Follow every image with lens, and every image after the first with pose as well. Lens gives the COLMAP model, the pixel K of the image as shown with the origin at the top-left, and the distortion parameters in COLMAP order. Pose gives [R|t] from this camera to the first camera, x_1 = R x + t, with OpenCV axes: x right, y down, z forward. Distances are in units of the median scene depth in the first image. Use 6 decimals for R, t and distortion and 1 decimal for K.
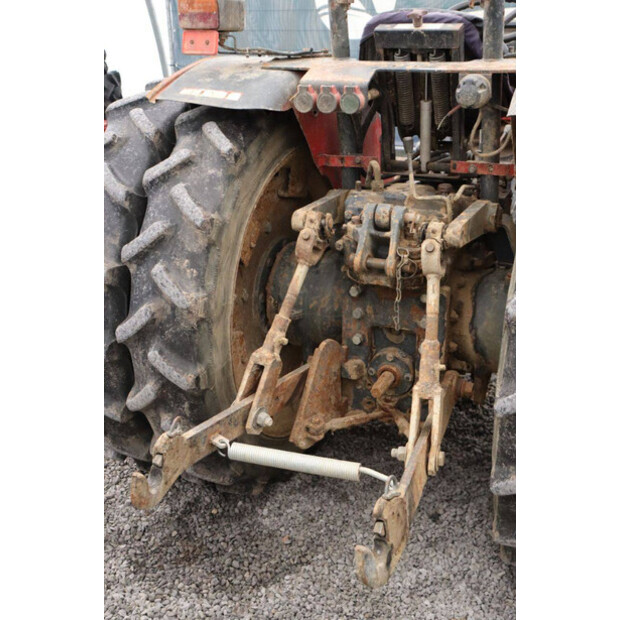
lens RADIAL K [[776.9, 0, 313.1], [0, 776.9, 309.9], [0, 0, 1]] dist [0.040368, 0.000000]
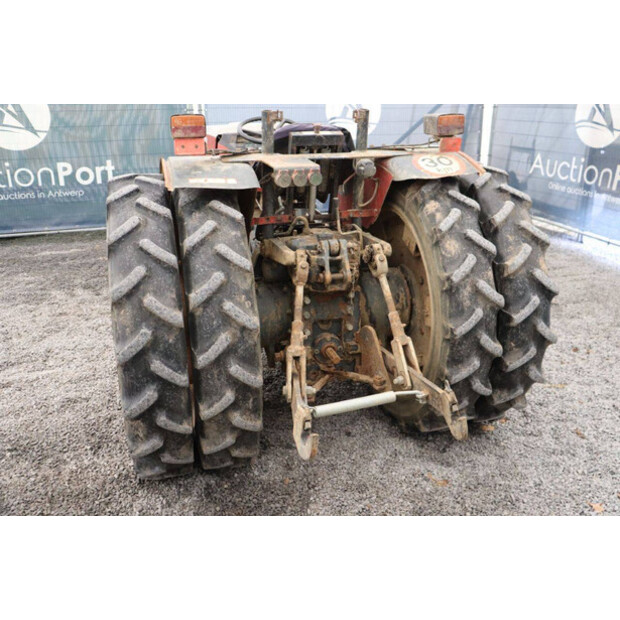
lens RADIAL K [[592.9, 0, 309.4], [0, 592.9, 309.5], [0, 0, 1]] dist [-0.084898, 0.000000]
pose [[0.759101, -0.198919, 0.619836, -0.721556], [0.235487, 0.971596, 0.023410, -0.036089], [-0.606887, 0.128193, 0.784382, 0.090728]]
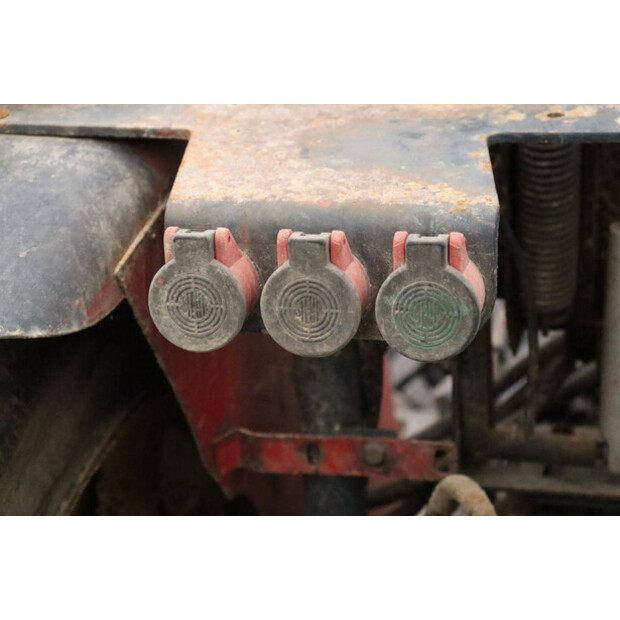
lens RADIAL K [[1379.6, 0, 309.5], [0, 1379.6, 310.5], [0, 0, 1]] dist [0.199659, 0.000000]
pose [[0.983227, -0.057175, 0.173191, -0.046240], [0.073203, 0.993461, -0.087615, -0.223161], [-0.167049, 0.098824, 0.980983, 0.604261]]
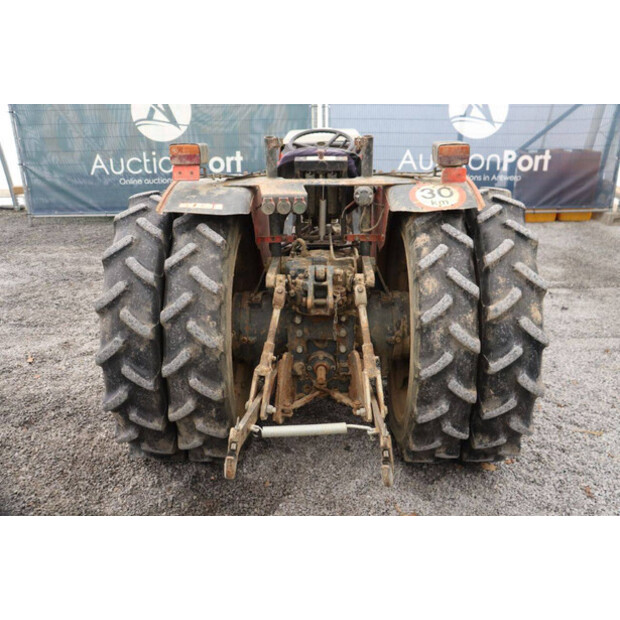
lens RADIAL K [[564.1, 0, 309.9], [0, 564.1, 307.3], [0, 0, 1]] dist [-0.096367, 0.000000]
pose [[0.922187, -0.132522, 0.363330, -0.368903], [0.137899, 0.990383, 0.011224, -0.064453], [-0.361323, 0.039752, 0.931593, -0.096601]]
